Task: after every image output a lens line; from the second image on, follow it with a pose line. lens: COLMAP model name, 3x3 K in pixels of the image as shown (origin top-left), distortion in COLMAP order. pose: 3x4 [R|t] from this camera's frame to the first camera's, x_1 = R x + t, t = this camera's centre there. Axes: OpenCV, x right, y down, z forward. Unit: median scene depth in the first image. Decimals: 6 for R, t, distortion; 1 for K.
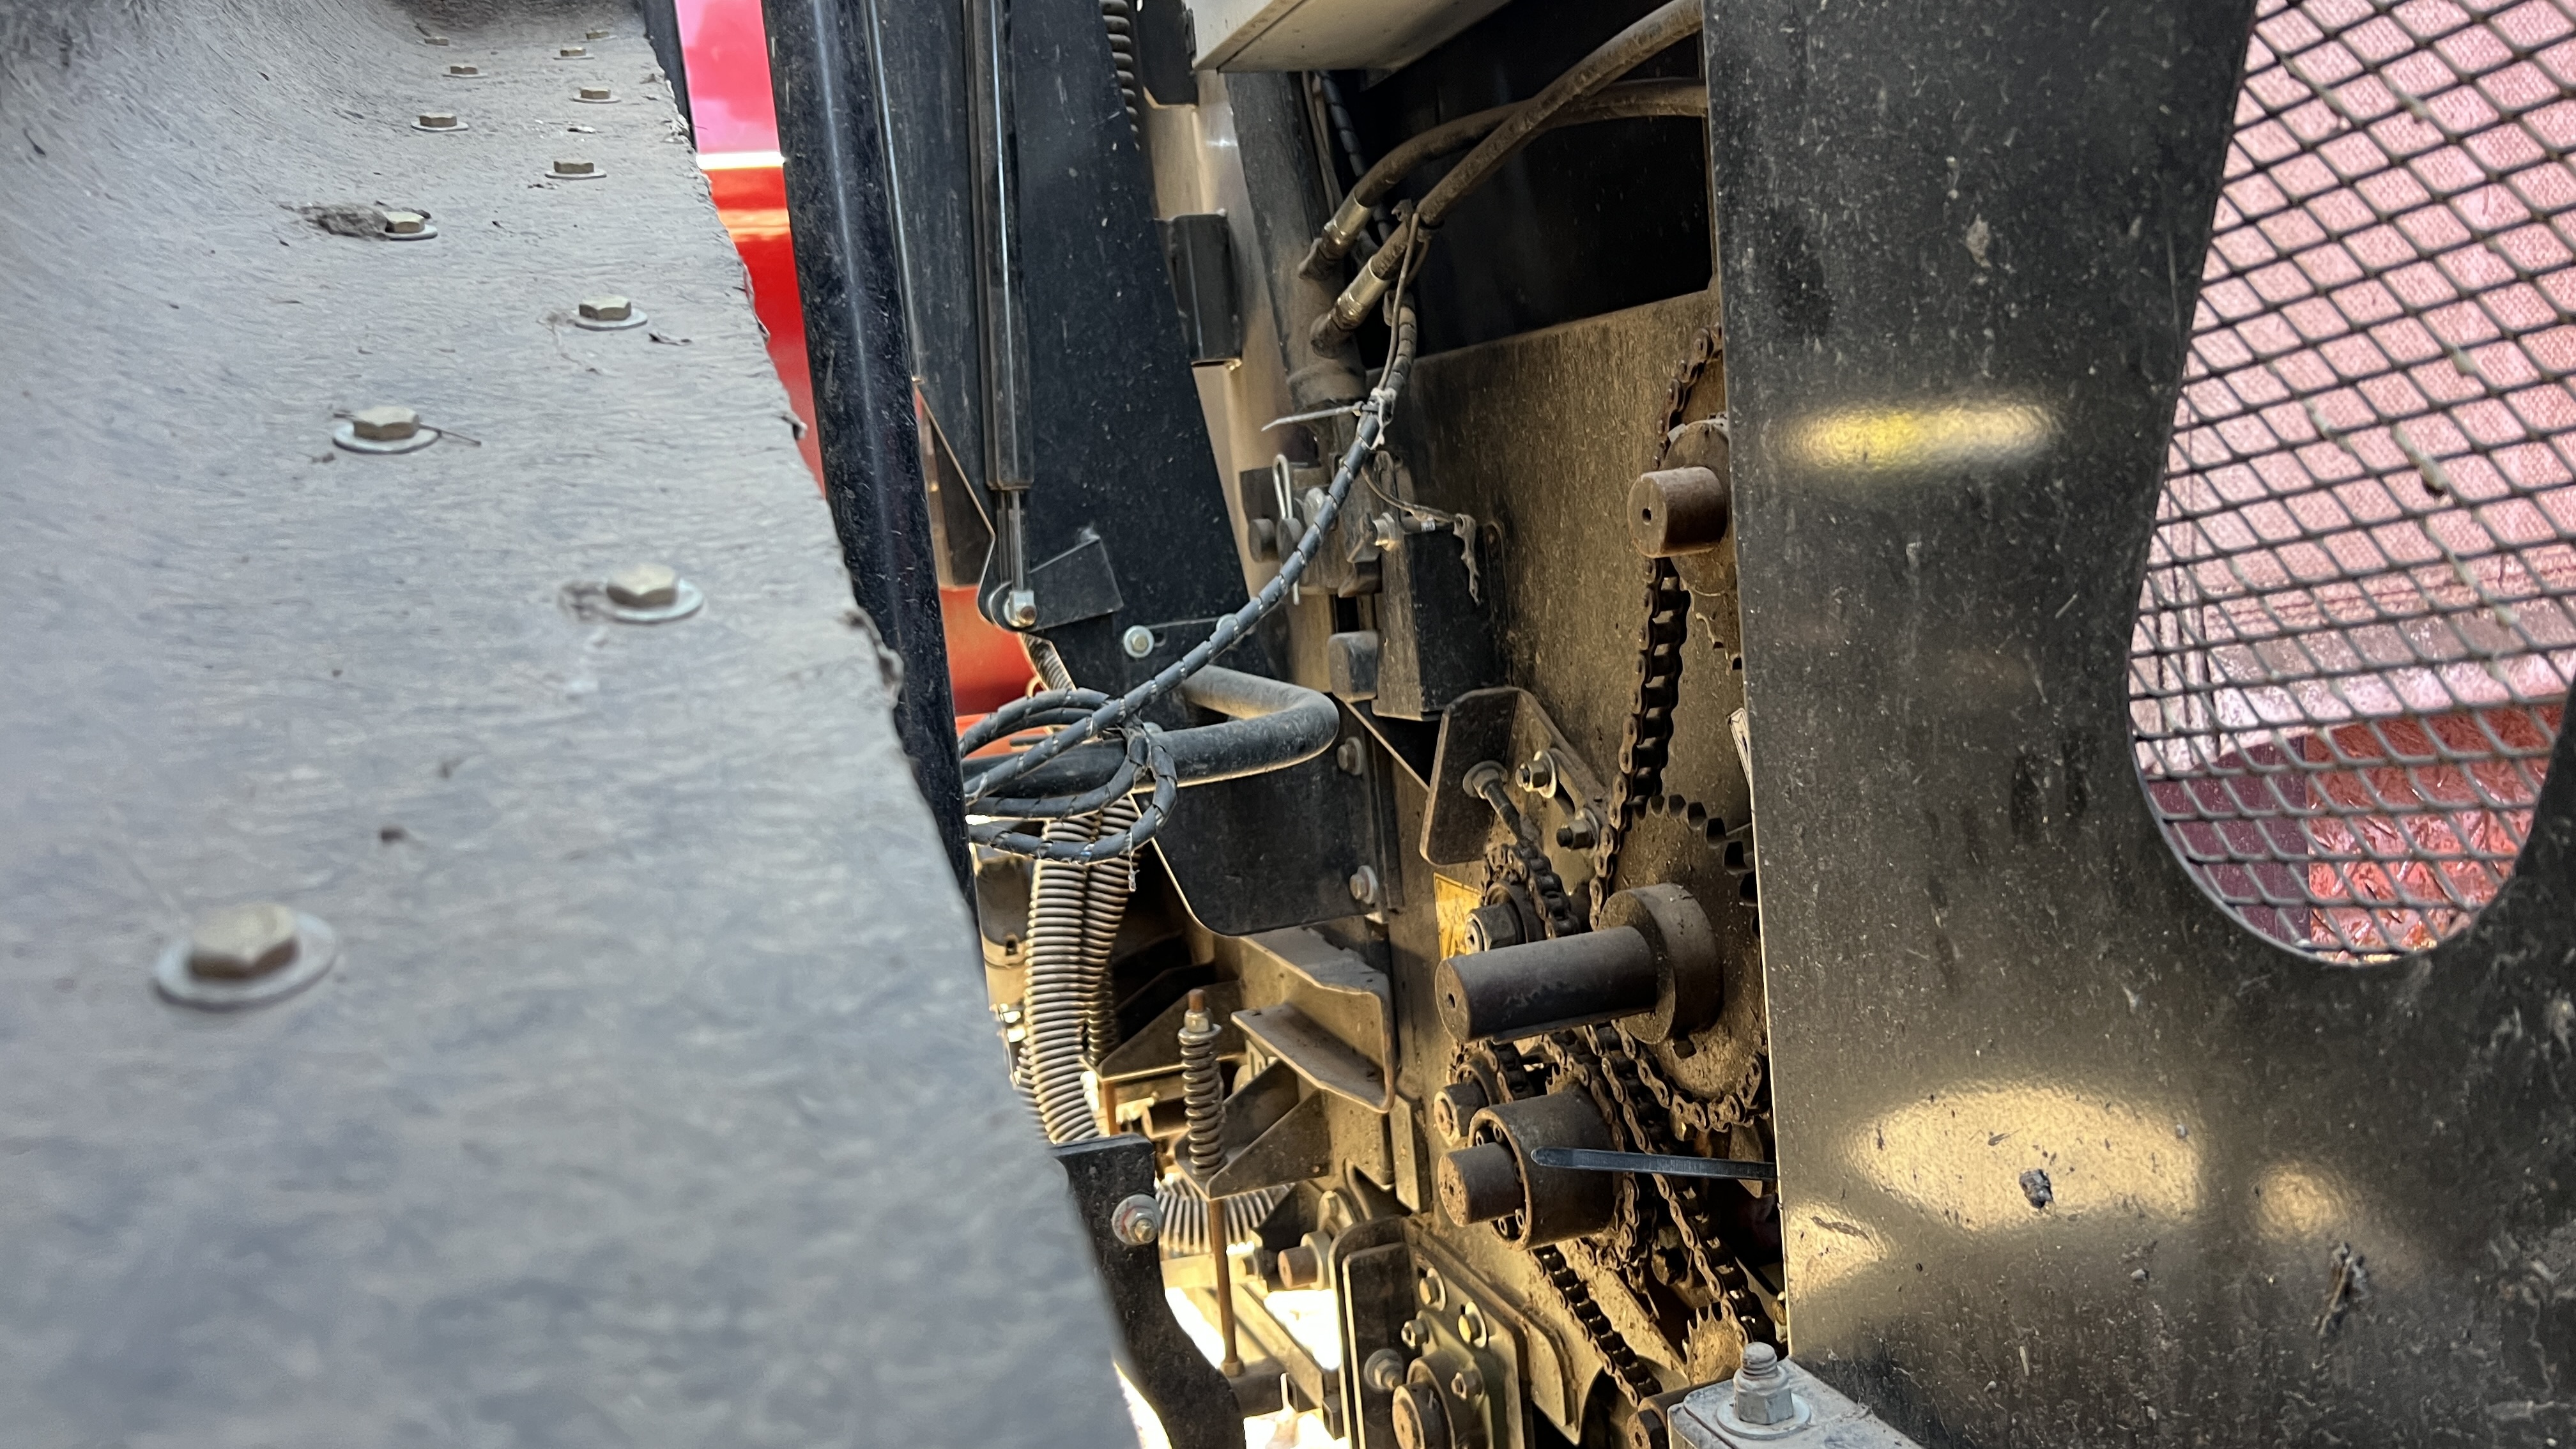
lens RADIAL K [[1928.7, 0, 1288.0], [0, 1928.7, 724.5], [0, 0, 1]] dist [0.001833, 0.005456]
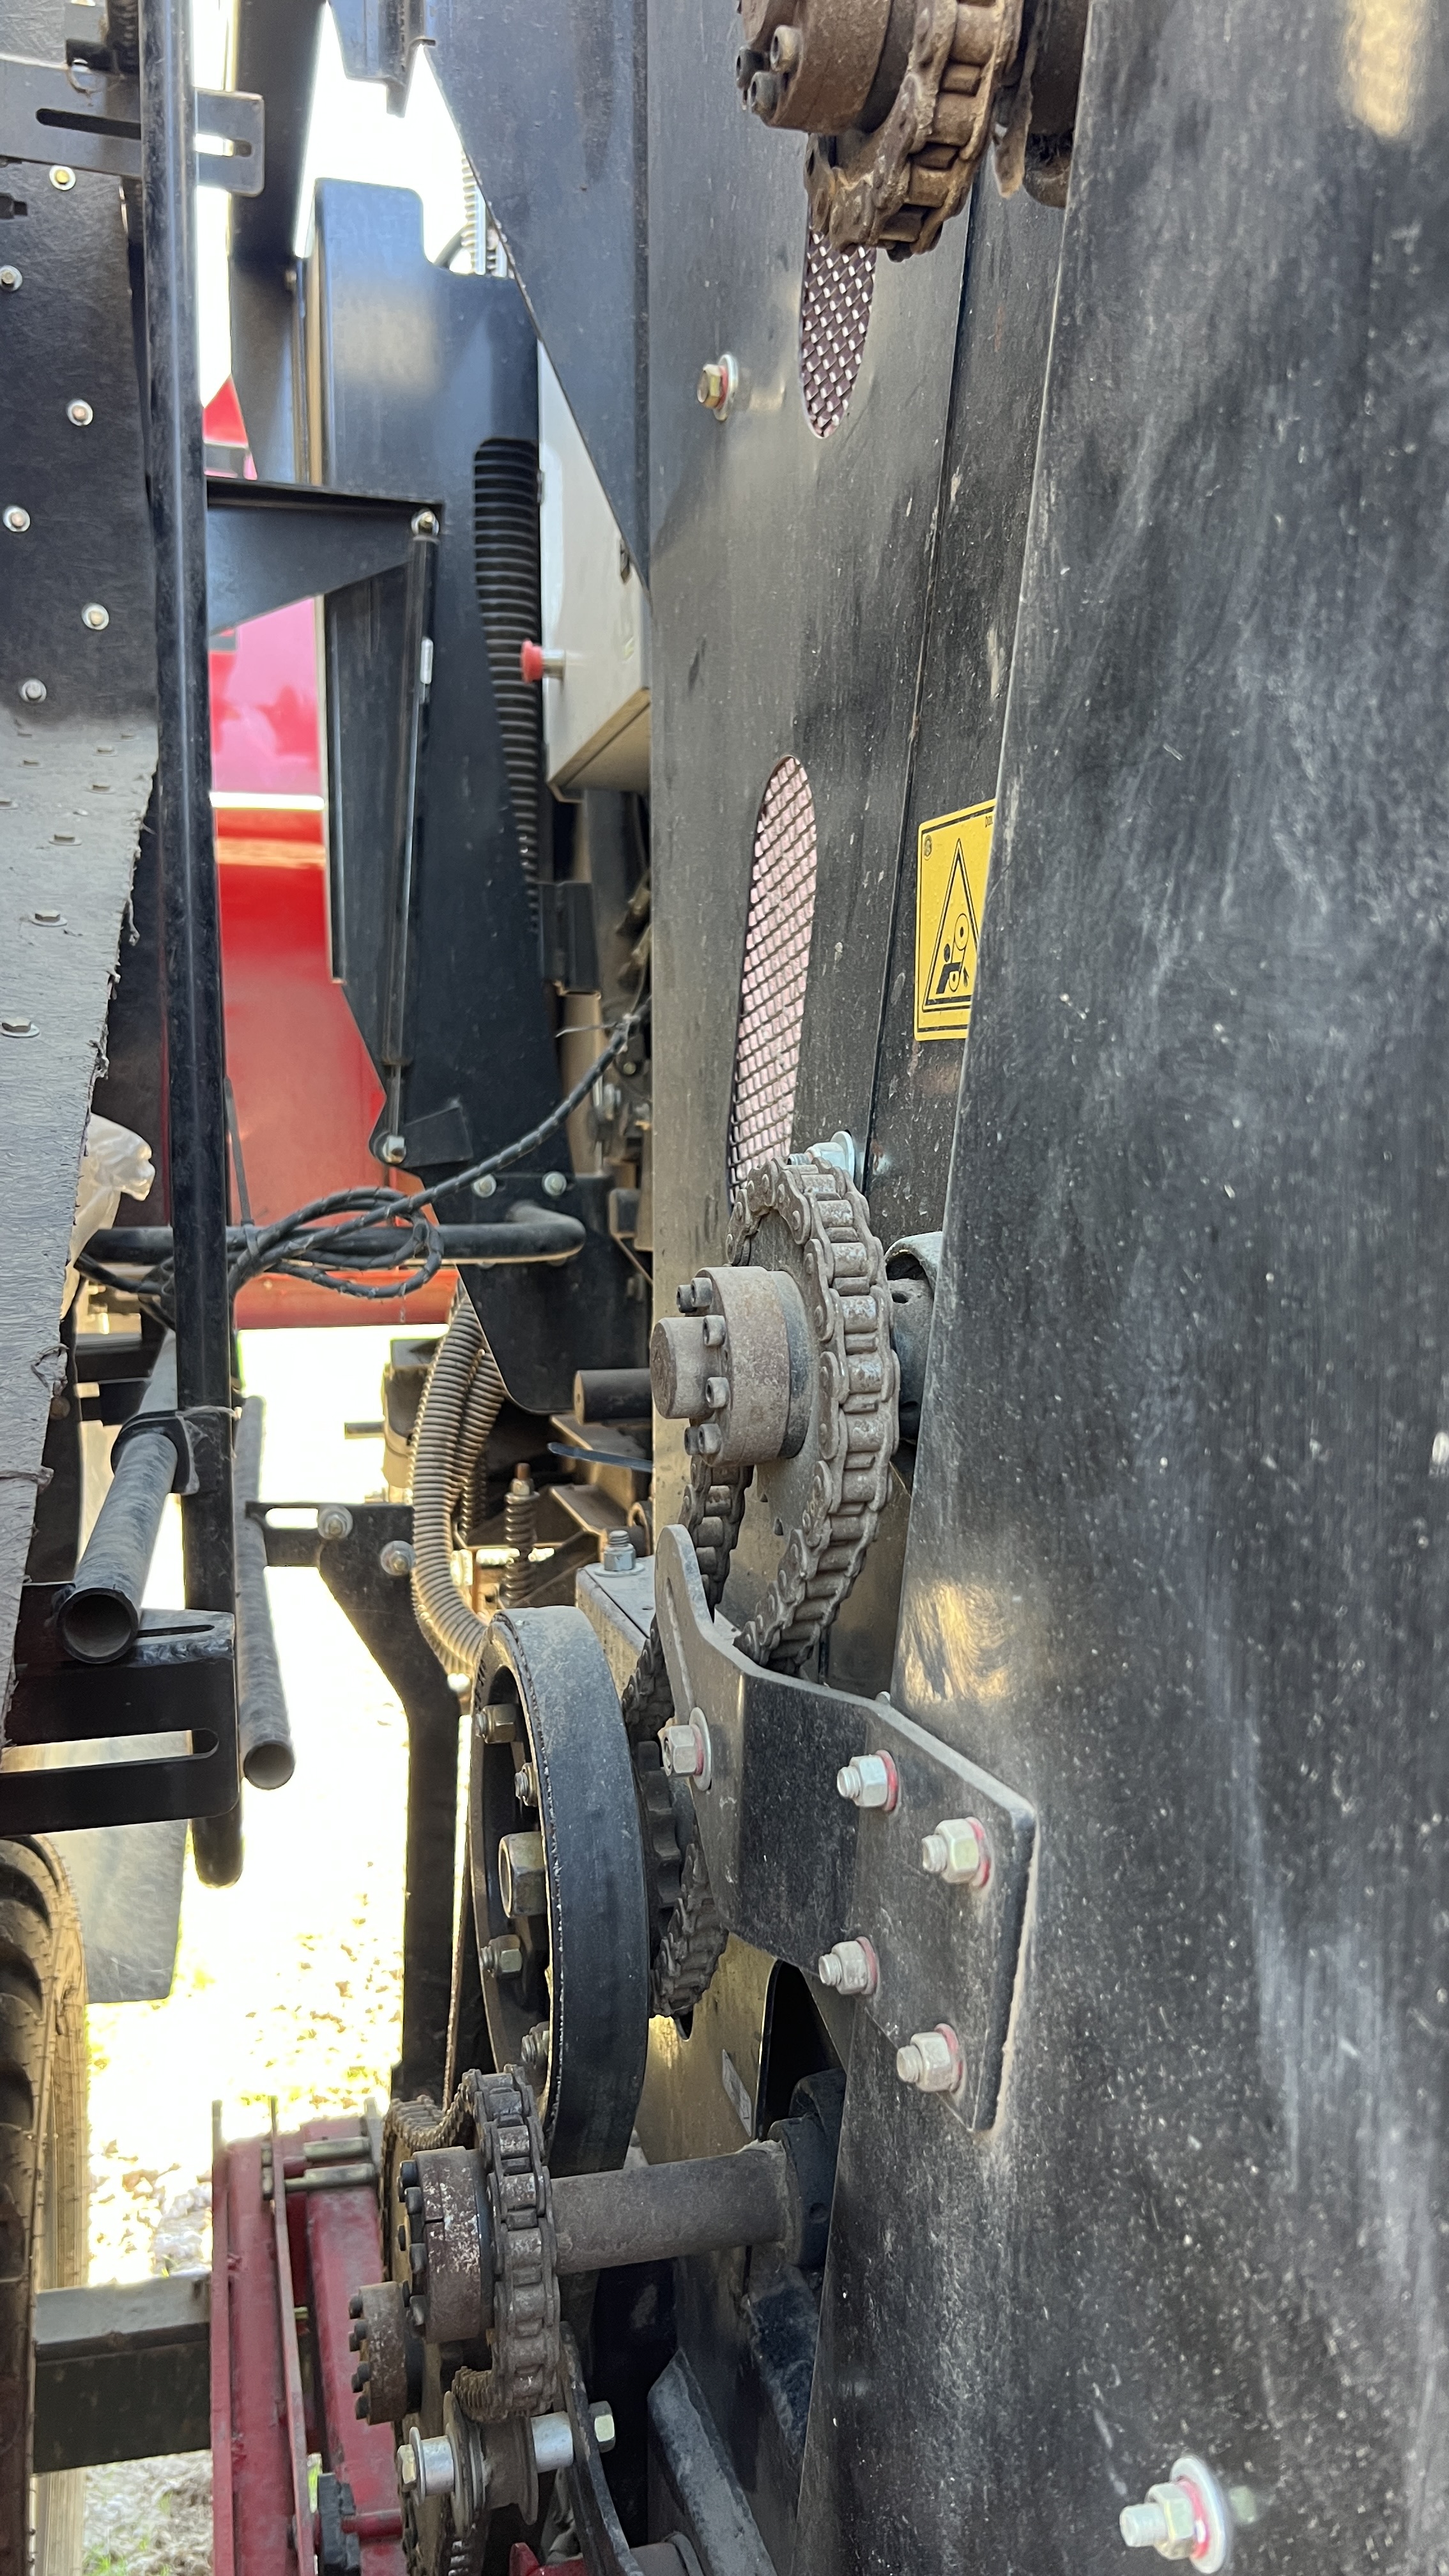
lens RADIAL K [[1928.7, 0, 758.8], [0, 1928.7, 1286.1], [0, 0, 1]] dist [0.001833, 0.005456]
pose [[0.993536, 0.101831, -0.050163, 0.211724], [-0.104000, 0.993660, -0.042715, 0.073287], [0.045495, 0.047655, 0.997827, -0.393531]]
